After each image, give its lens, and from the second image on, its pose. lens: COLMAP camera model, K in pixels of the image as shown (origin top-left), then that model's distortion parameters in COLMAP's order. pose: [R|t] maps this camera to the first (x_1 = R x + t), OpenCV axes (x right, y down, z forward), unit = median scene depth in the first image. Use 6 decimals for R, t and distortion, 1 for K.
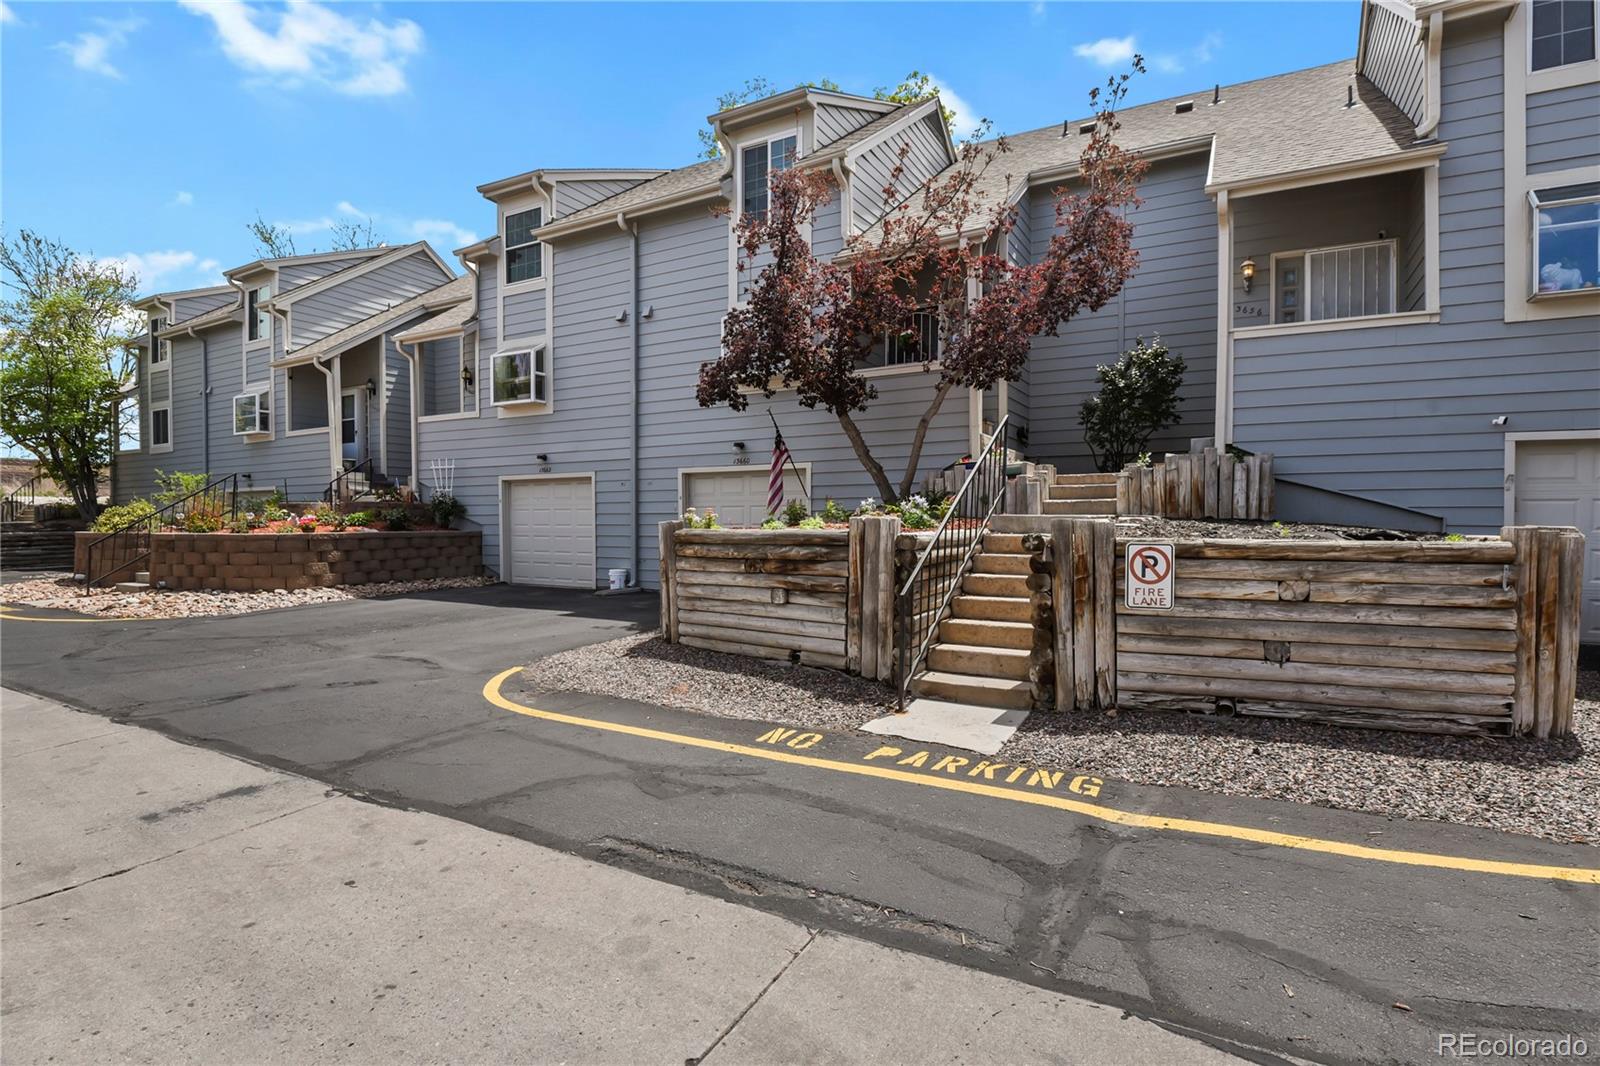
lens RADIAL K [[781.4, 0, 799.5], [0, 781.4, 537.2], [0, 0, 1]] dist [-0.016199, -0.005810]
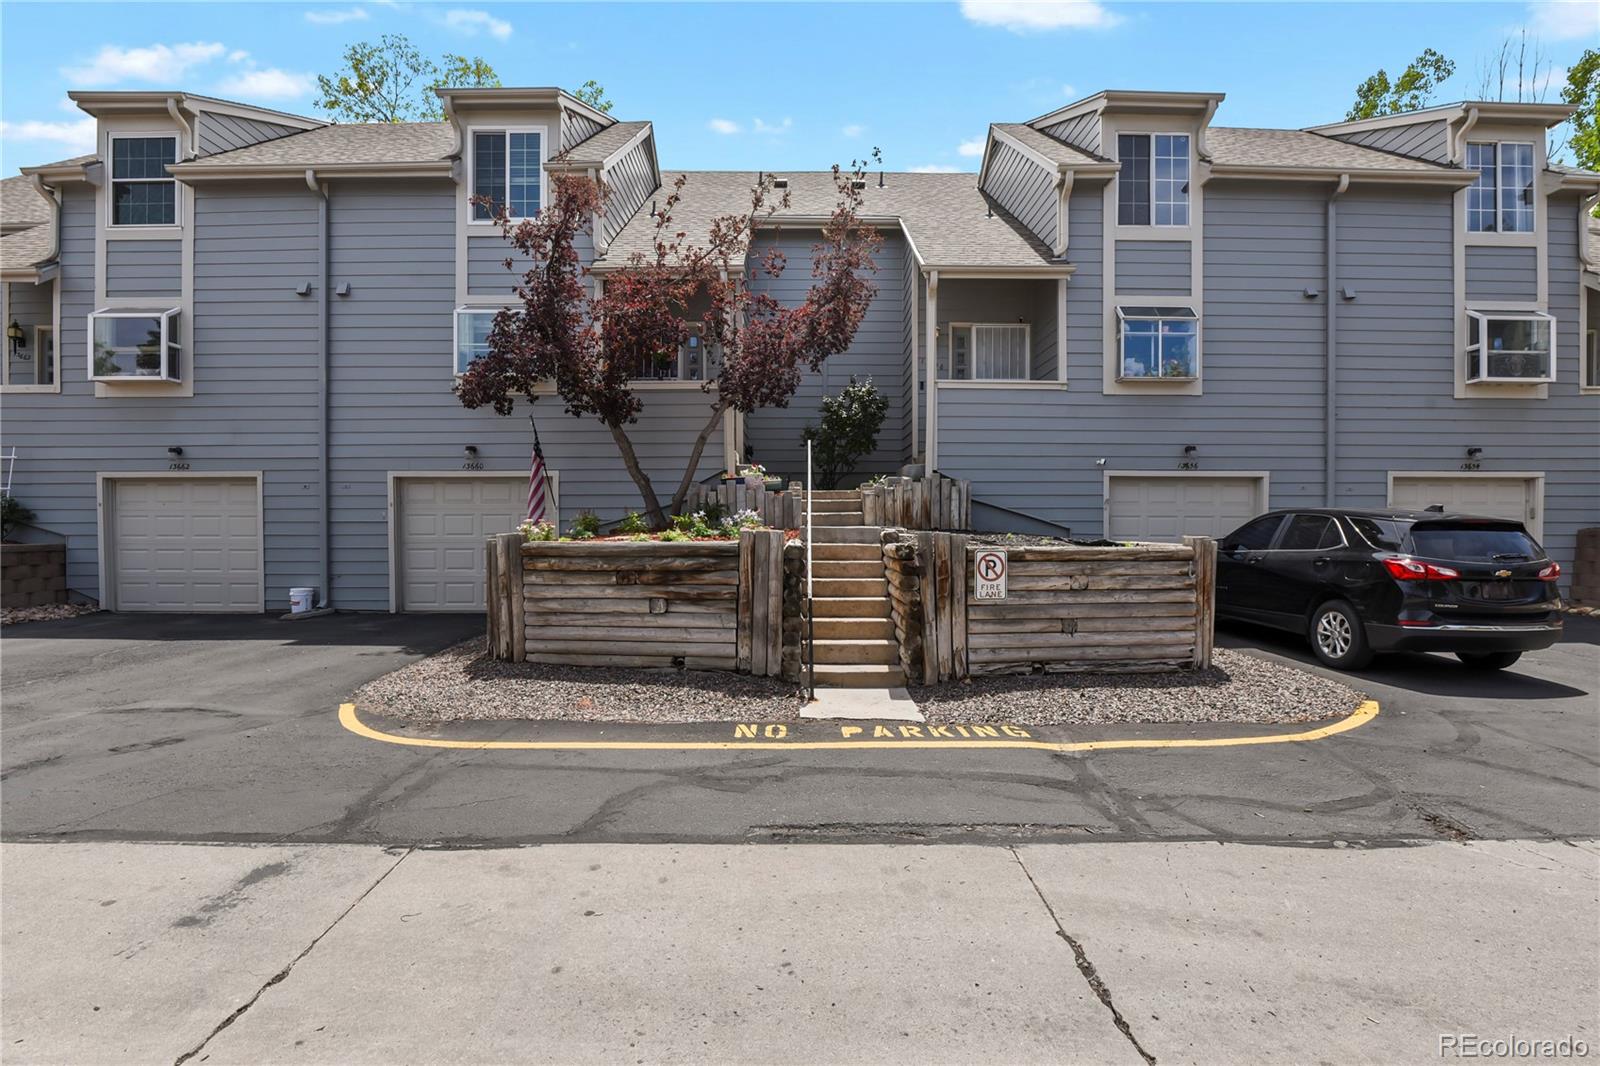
lens RADIAL K [[781.4, 0, 800.9], [0, 781.4, 536.7], [0, 0, 1]] dist [-0.016199, -0.005810]
pose [[0.867254, -0.005641, 0.497833, -0.270025], [0.009833, 0.999935, -0.005799, -0.006099], [-0.497768, 0.009924, 0.867253, 0.004319]]
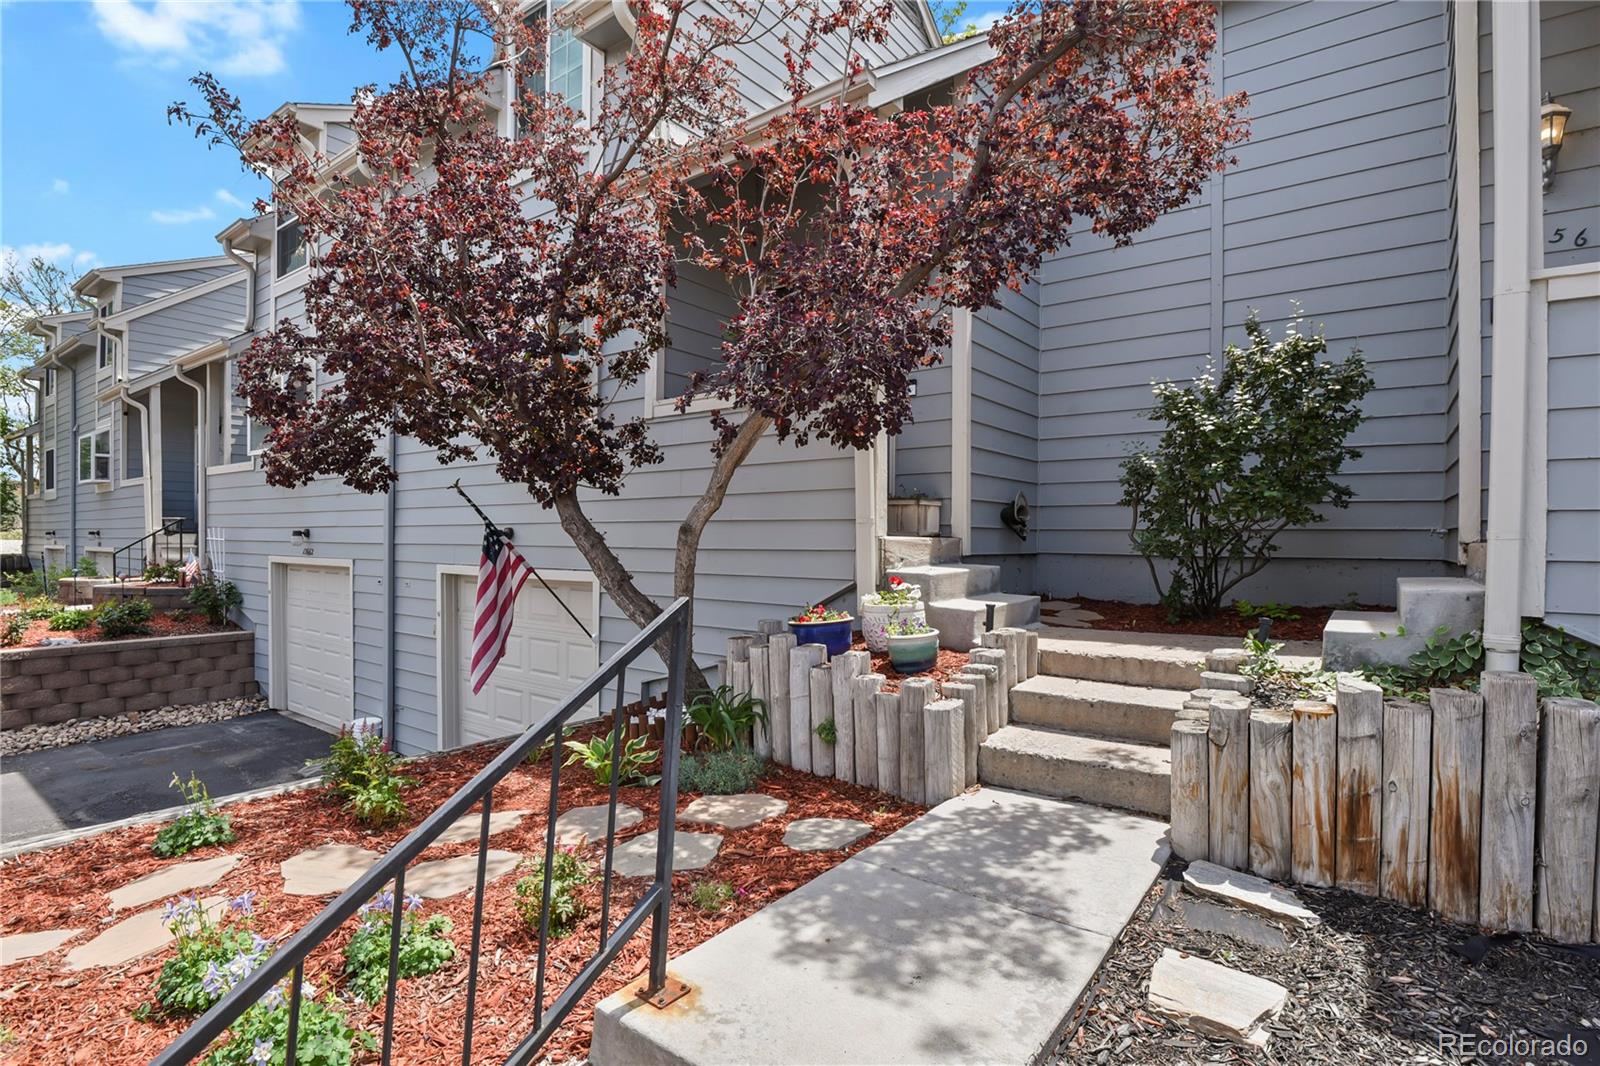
lens RADIAL K [[781.4, 0, 795.7], [0, 781.4, 541.1], [0, 0, 1]] dist [-0.016199, -0.005810]
pose [[0.991360, 0.005843, -0.131041, 0.281966], [-0.007419, 0.999906, -0.011548, -0.145316], [0.130961, 0.012420, 0.991310, 0.630773]]
